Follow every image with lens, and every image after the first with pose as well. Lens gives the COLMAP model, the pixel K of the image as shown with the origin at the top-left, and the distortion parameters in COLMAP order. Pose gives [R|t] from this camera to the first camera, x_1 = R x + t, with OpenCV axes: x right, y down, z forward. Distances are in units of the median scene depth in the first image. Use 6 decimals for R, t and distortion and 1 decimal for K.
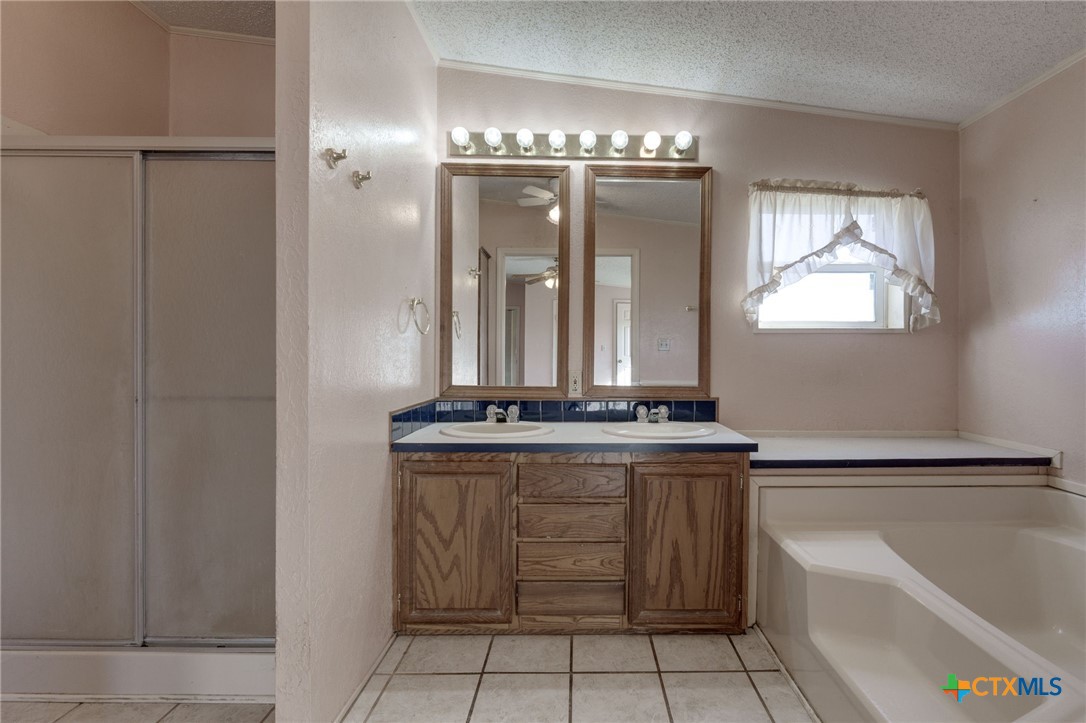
lens RADIAL K [[456.2, 0, 583.2], [0, 456.2, 363.5], [0, 0, 1]] dist [-0.010282, -0.000439]
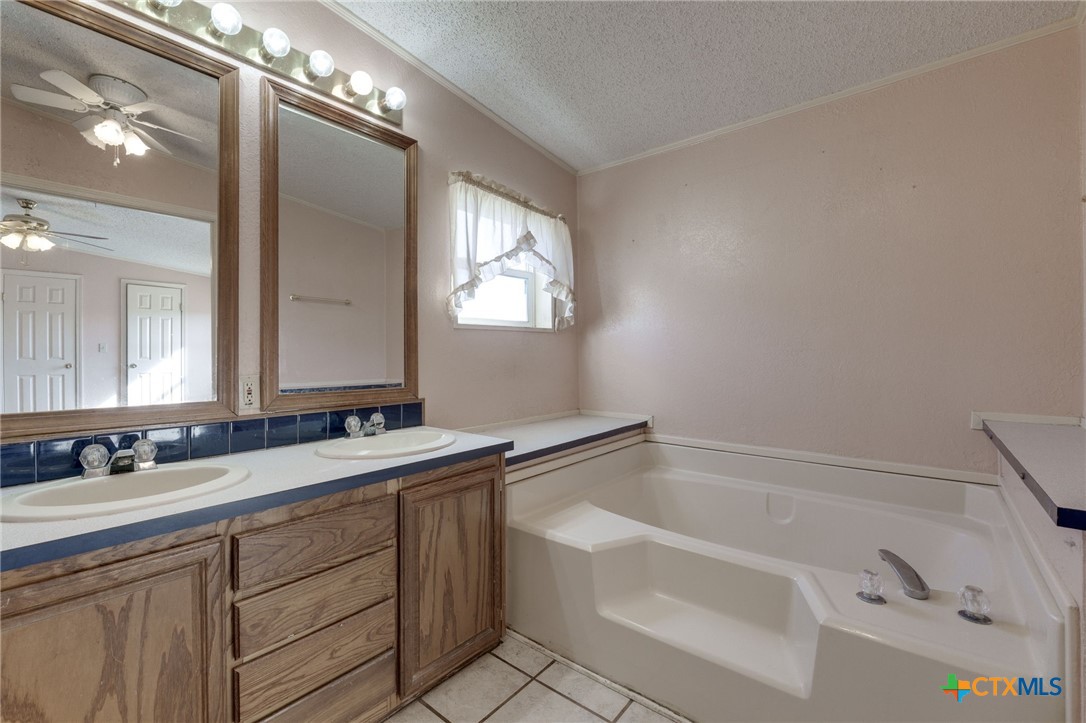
lens RADIAL K [[459.6, 0, 527.1], [0, 459.6, 358.9], [0, 0, 1]] dist [-0.012811, -0.000177]
pose [[0.663996, -0.015510, 0.747575, -0.264834], [0.022396, 0.999749, 0.000850, 0.000233], [-0.747400, 0.016178, 0.664177, 0.260226]]
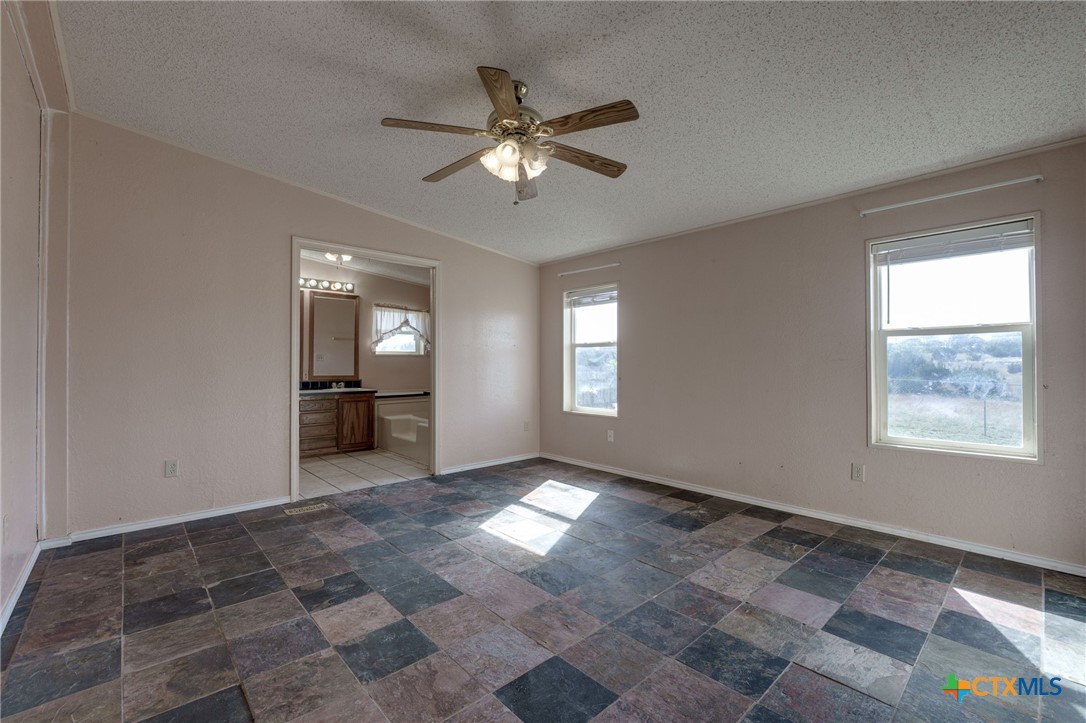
lens RADIAL K [[459.6, 0, 542.5], [0, 459.6, 359.9], [0, 0, 1]] dist [-0.012811, -0.000177]
pose [[0.740872, -0.001530, 0.671644, -0.799032], [0.012549, 0.999854, -0.011565, 0.003997], [-0.671529, 0.016997, 0.740784, -1.887985]]
